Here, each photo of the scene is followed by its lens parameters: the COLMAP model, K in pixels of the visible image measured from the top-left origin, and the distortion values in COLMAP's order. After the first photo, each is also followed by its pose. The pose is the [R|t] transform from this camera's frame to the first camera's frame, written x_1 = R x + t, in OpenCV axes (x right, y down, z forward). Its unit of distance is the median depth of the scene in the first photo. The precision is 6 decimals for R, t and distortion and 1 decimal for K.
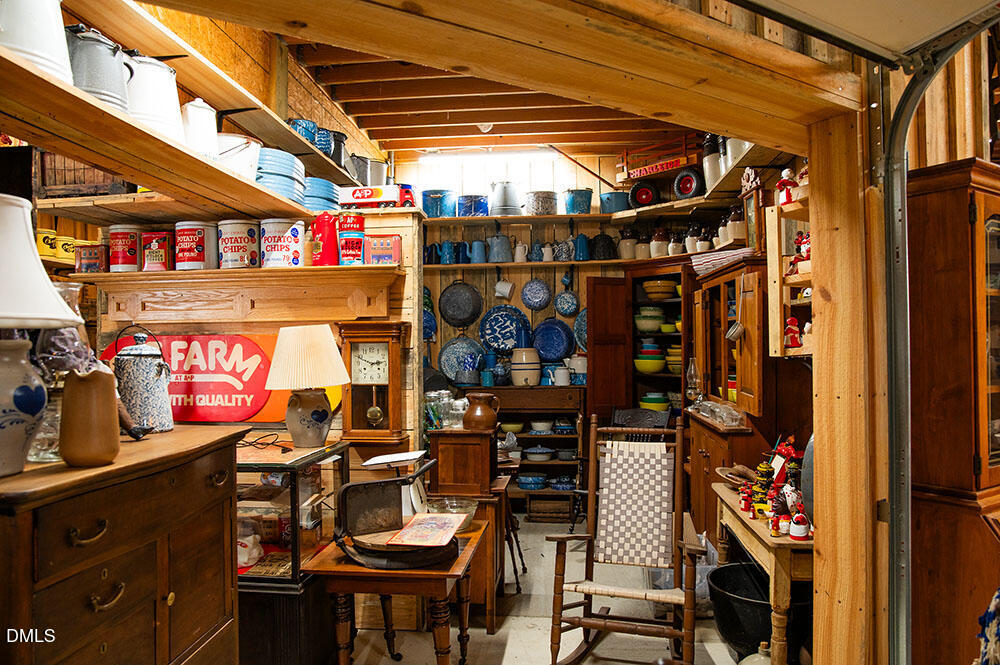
lens RADIAL K [[704.9, 0, 500.0], [0, 704.9, 332.5], [0, 0, 1]] dist [-0.053894, 0.005139]
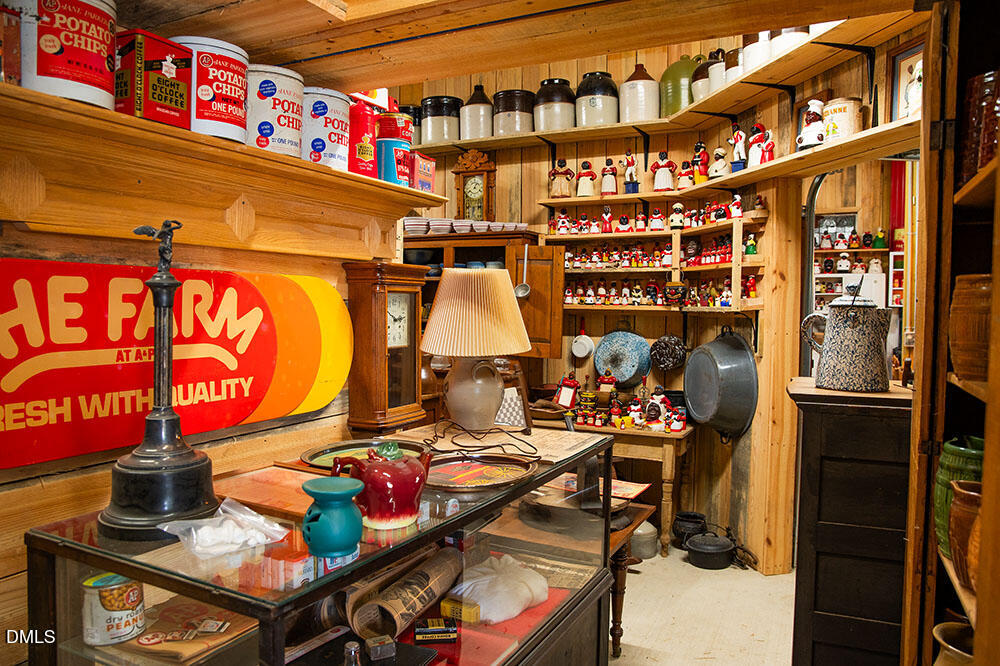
lens RADIAL K [[704.9, 0, 500.0], [0, 704.9, 333.0], [0, 0, 1]] dist [-0.053894, 0.005139]
pose [[0.340264, -0.026511, 0.939956, -0.826496], [-0.031465, 0.998722, 0.039559, 0.023425], [-0.939803, -0.043037, 0.338995, 0.608937]]
